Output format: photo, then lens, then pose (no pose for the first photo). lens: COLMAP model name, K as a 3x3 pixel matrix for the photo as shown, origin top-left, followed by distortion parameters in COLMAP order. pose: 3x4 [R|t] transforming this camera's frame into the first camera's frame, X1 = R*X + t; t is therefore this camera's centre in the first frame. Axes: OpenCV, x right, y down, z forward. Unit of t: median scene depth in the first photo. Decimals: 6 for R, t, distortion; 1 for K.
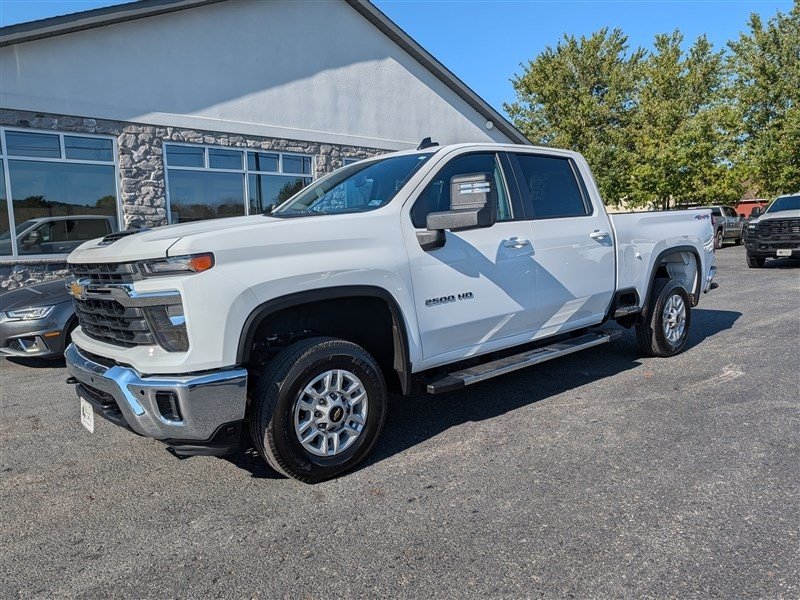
lens RADIAL K [[585.3, 0, 406.4], [0, 585.3, 307.6], [0, 0, 1]] dist [0.007347, 0.003018]
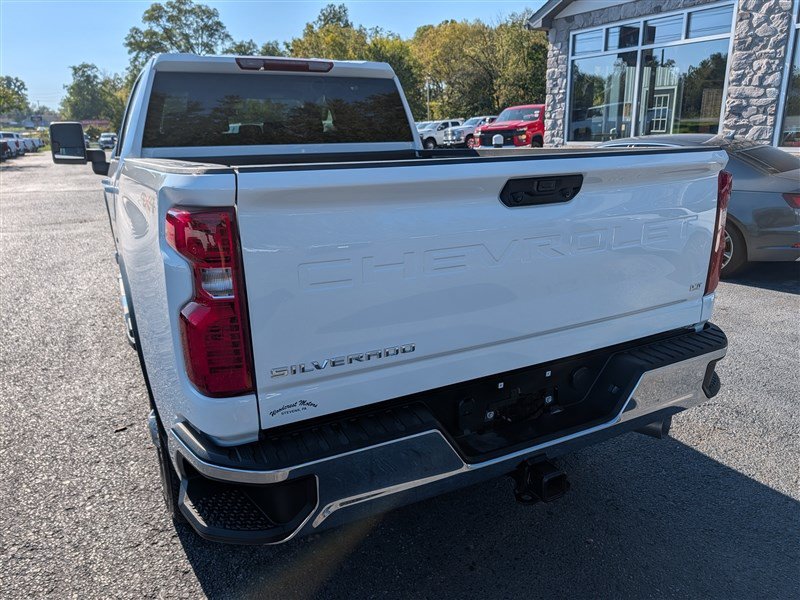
lens RADIAL K [[582.6, 0, 393.3], [0, 582.6, 288.1], [0, 0, 1]] dist [0.012938, -0.013780]
pose [[-0.251922, 0.298752, -0.920480, 0.467364], [-0.084275, 0.940771, 0.328402, -0.137951], [0.964071, 0.160305, -0.211823, 0.759038]]
